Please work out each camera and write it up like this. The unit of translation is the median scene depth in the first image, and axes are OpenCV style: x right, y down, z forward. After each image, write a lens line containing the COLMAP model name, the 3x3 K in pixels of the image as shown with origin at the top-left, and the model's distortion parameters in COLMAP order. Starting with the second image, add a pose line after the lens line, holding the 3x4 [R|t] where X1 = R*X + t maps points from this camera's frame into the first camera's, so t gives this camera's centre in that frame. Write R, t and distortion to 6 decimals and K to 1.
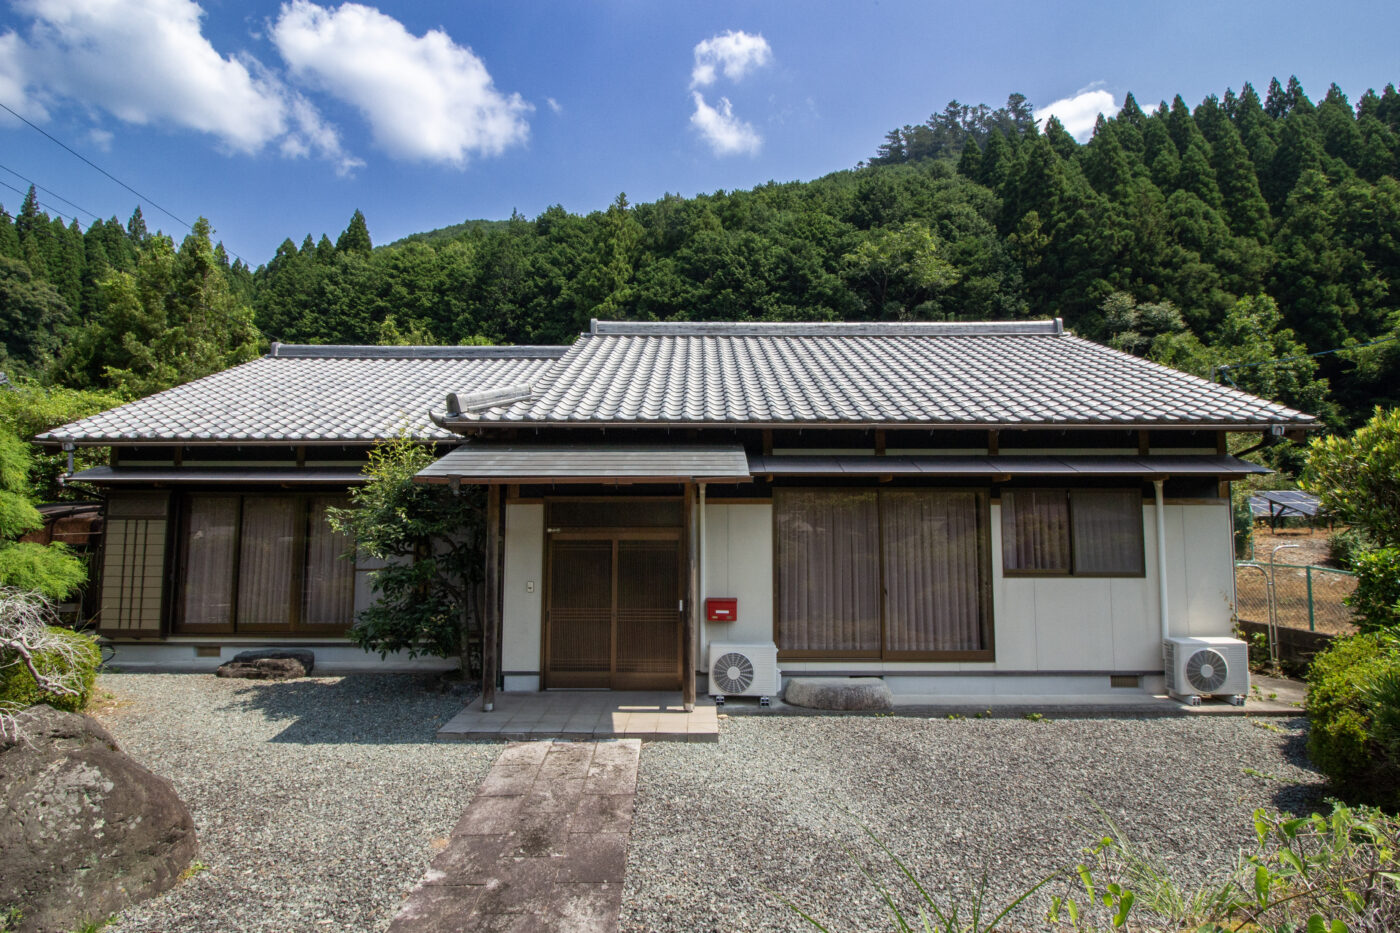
lens RADIAL K [[703.0, 0, 710.3], [0, 703.0, 456.3], [0, 0, 1]] dist [-0.014888, -0.002282]
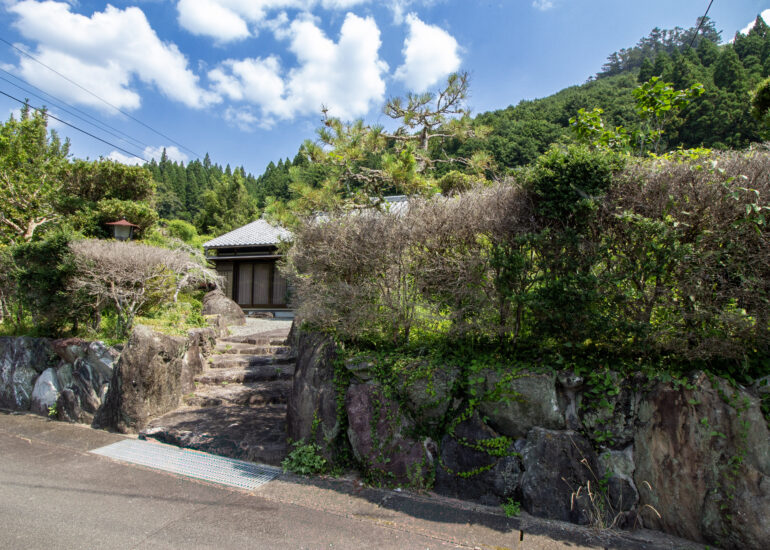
lens RADIAL K [[414.2, 0, 389.7], [0, 414.2, 275.3], [0, 0, 1]] dist [-0.020060, -0.004484]
pose [[0.961796, -0.022981, -0.272800, 0.066200], [0.027828, 0.999516, 0.013910, 0.016191], [0.272348, -0.020970, 0.961970, -0.097130]]
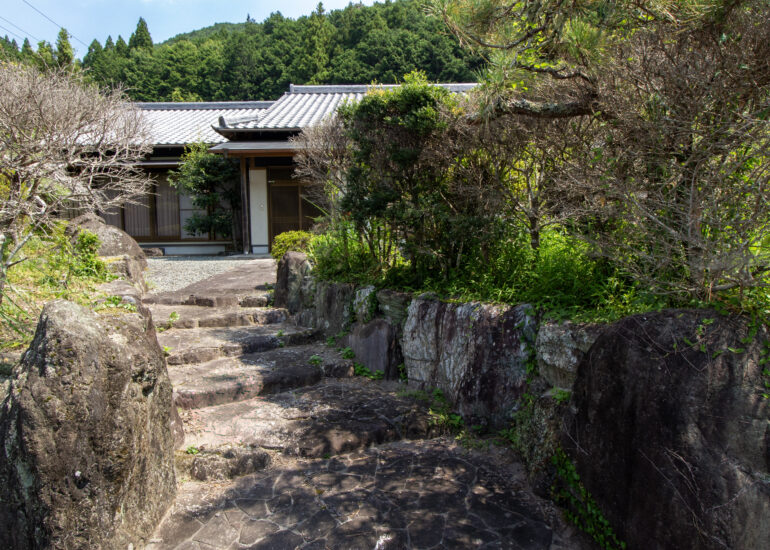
lens RADIAL K [[465.8, 0, 387.4], [0, 465.8, 275.5], [0, 0, 1]] dist [-0.005435, -0.006398]
pose [[0.999893, -0.011222, -0.009357, 0.019895], [0.012703, 0.984088, 0.177228, 0.018613], [0.007219, -0.177328, 0.984125, -0.063960]]
